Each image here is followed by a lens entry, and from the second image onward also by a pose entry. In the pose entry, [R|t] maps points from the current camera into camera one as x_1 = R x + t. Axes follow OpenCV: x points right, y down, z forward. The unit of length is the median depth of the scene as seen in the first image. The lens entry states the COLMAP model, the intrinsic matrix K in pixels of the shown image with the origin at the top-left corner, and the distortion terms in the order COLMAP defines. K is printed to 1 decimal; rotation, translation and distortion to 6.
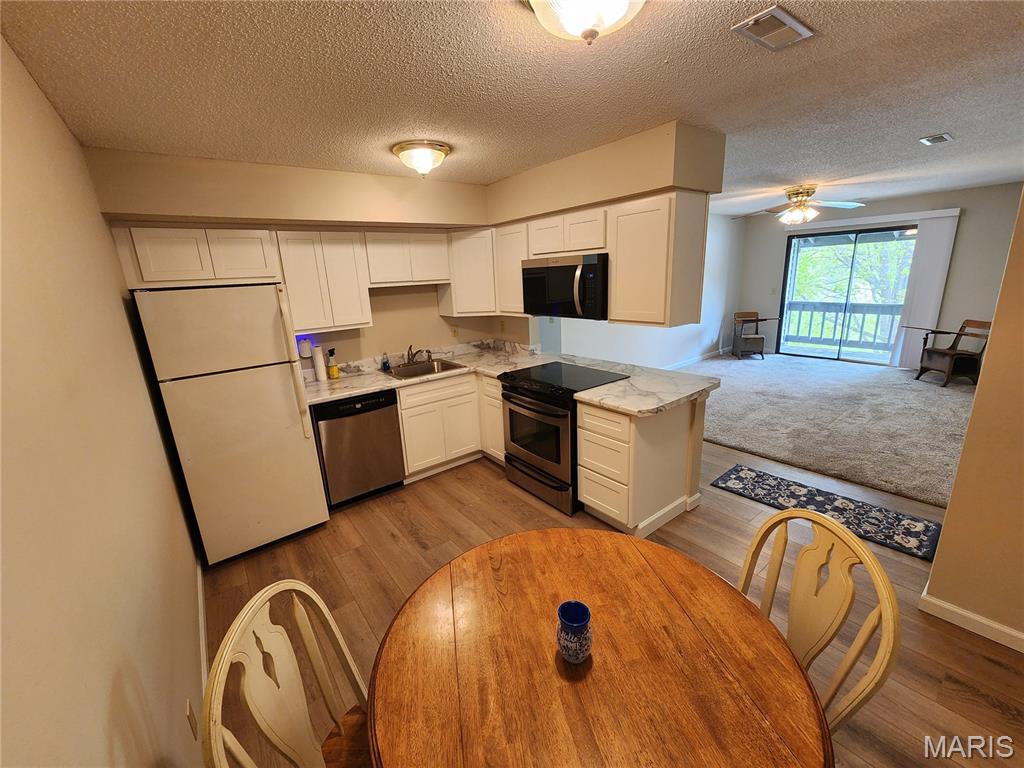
lens RADIAL K [[416.9, 0, 513.3], [0, 416.9, 381.8], [0, 0, 1]] dist [-0.002759, 0.000324]
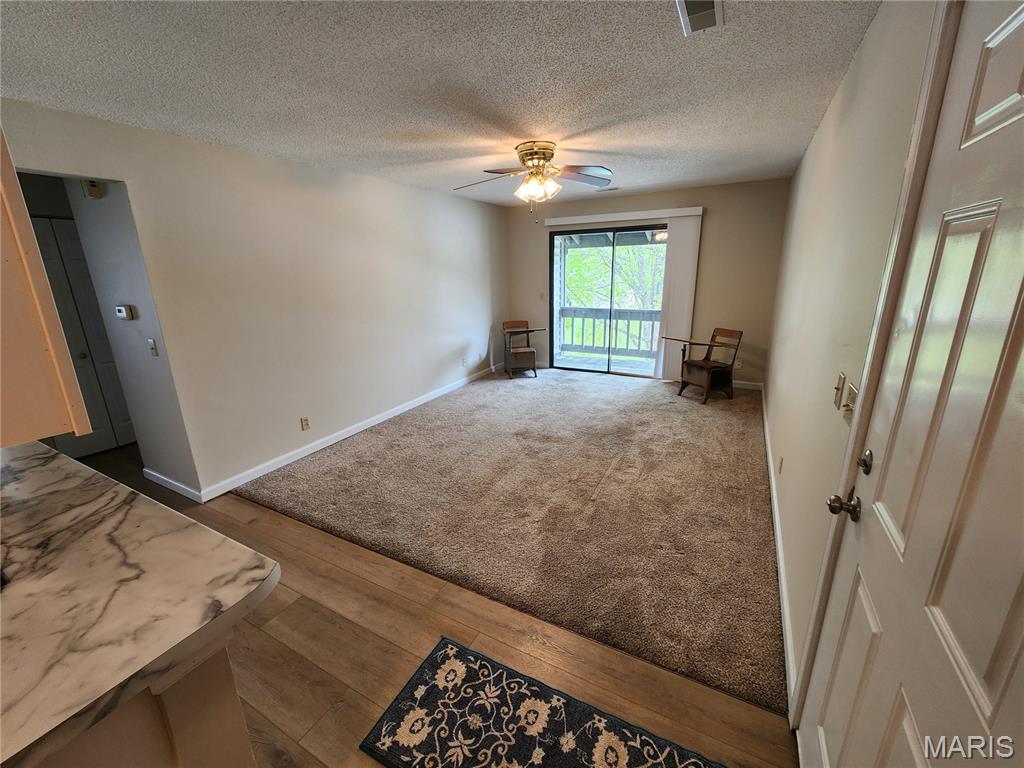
lens RADIAL K [[416.9, 0, 510.5], [0, 416.9, 385.2], [0, 0, 1]] dist [-0.002759, 0.000324]
pose [[0.915132, -0.081620, 0.394806, 0.286277], [0.081172, 0.996540, 0.017869, -0.074462], [-0.394899, 0.015695, 0.918591, 0.321096]]
